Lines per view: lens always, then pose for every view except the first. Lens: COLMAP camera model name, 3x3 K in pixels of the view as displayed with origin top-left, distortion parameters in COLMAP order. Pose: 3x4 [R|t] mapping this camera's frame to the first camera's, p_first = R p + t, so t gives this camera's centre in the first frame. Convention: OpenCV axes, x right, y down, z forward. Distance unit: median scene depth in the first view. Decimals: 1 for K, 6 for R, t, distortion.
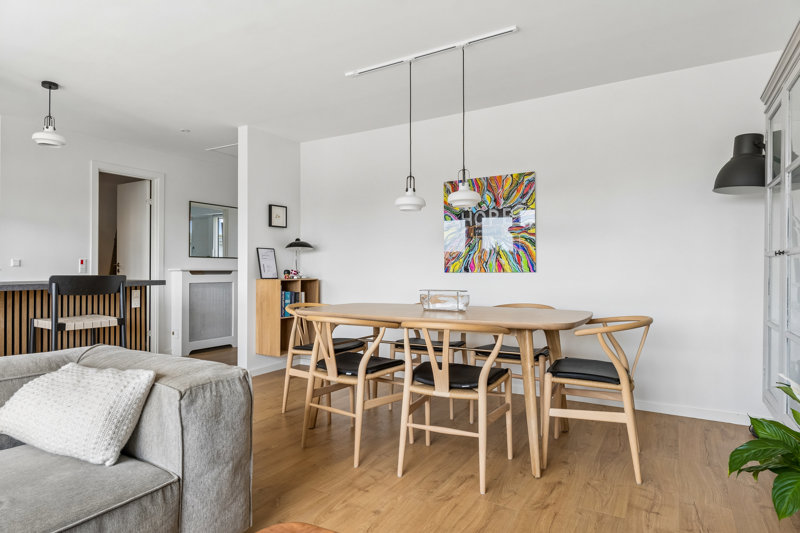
lens RADIAL K [[453.6, 0, 402.5], [0, 453.6, 267.7], [0, 0, 1]] dist [0.001655, -0.000488]
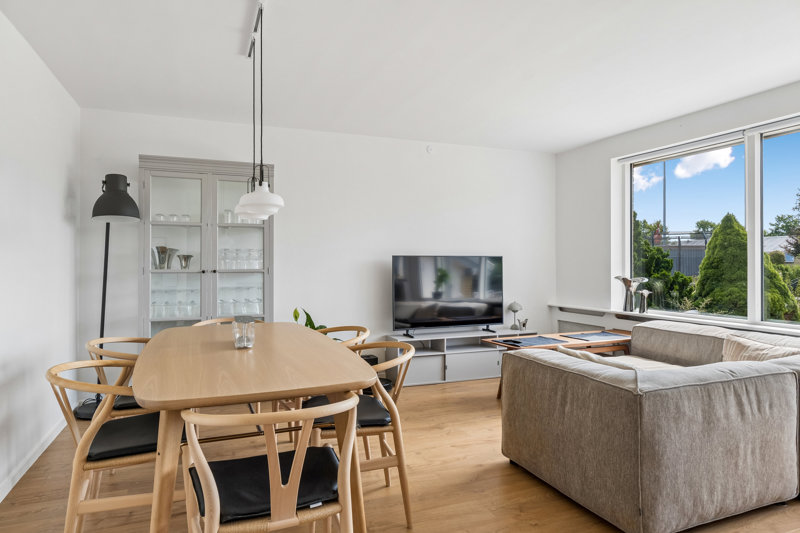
lens RADIAL K [[512.8, 0, 402.0], [0, 512.8, 263.0], [0, 0, 1]] dist [-0.003959, 0.001083]
pose [[-0.800141, 0.004297, 0.599797, -0.501356], [0.002362, 0.999989, -0.004014, -0.030359], [-0.599808, -0.001795, -0.800142, 1.175244]]
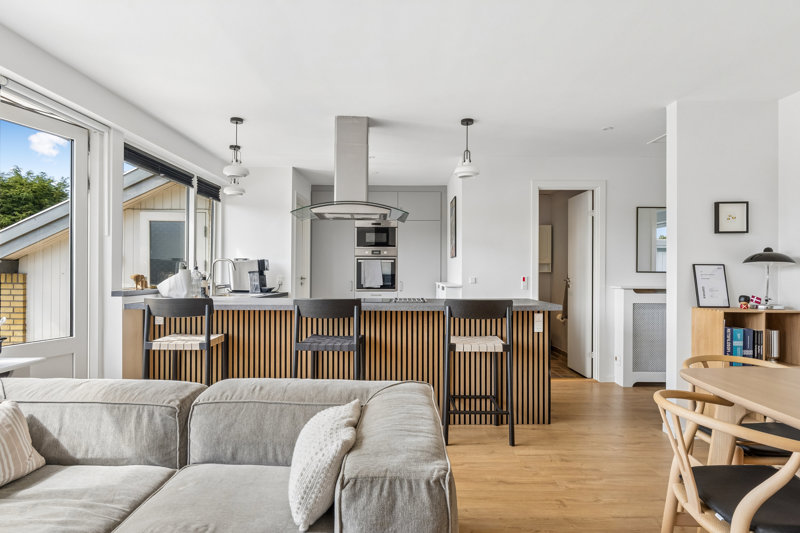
lens RADIAL K [[472.5, 0, 405.5], [0, 472.5, 271.4], [0, 0, 1]] dist [-0.007051, 0.001670]
pose [[0.510538, 0.002541, -0.859851, 0.110164], [-0.003208, 0.999994, 0.001050, -0.037109], [0.859849, 0.002222, 0.510543, 0.255234]]
